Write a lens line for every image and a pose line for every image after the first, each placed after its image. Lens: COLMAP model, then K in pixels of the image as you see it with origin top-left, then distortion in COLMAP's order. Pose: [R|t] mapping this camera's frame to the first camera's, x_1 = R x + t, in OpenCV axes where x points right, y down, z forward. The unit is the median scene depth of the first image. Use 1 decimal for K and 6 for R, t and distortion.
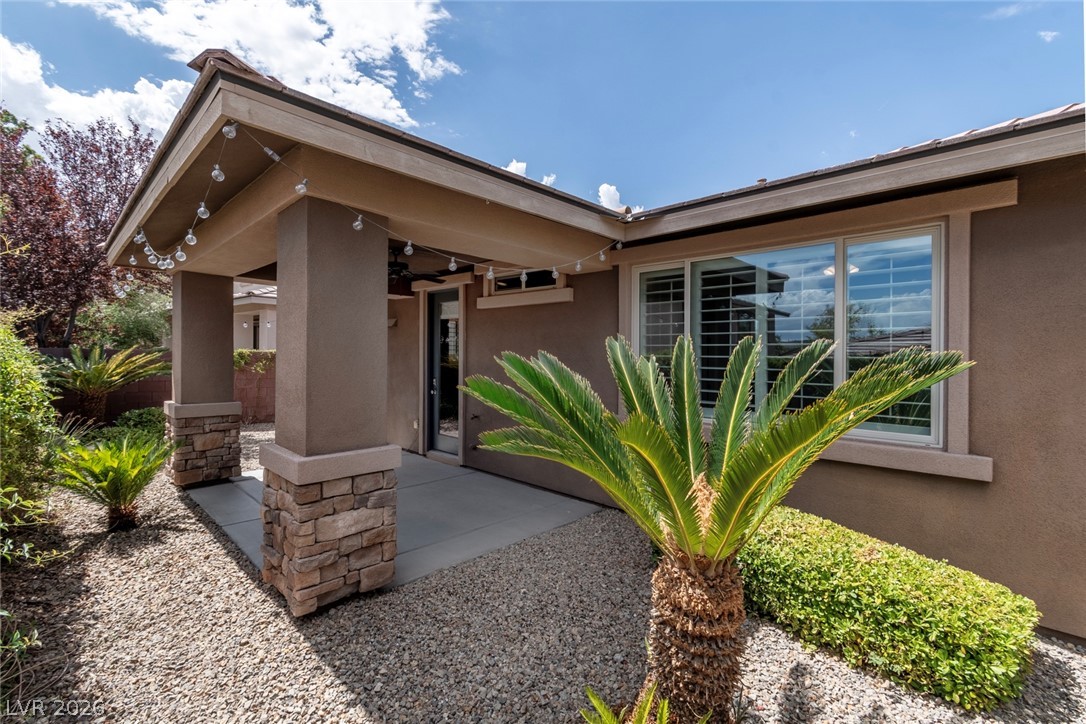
lens RADIAL K [[480.0, 0, 543.0], [0, 480.0, 362.0], [0, 0, 1]] dist [0.000143, -0.000167]
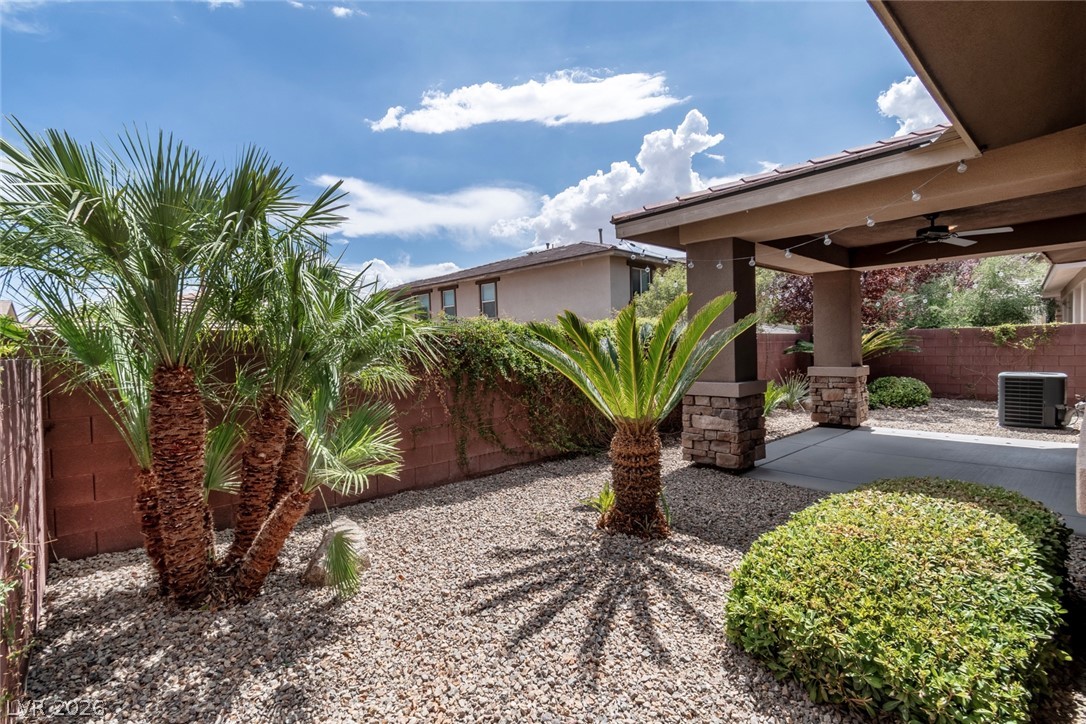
lens RADIAL K [[480.0, 0, 543.0], [0, 480.0, 362.0], [0, 0, 1]] dist [0.000143, -0.000167]
pose [[-0.047605, 0.013595, -0.998774, 0.720440], [0.015694, 0.999794, 0.012860, 0.042004], [0.998743, -0.015062, -0.047808, 0.248851]]
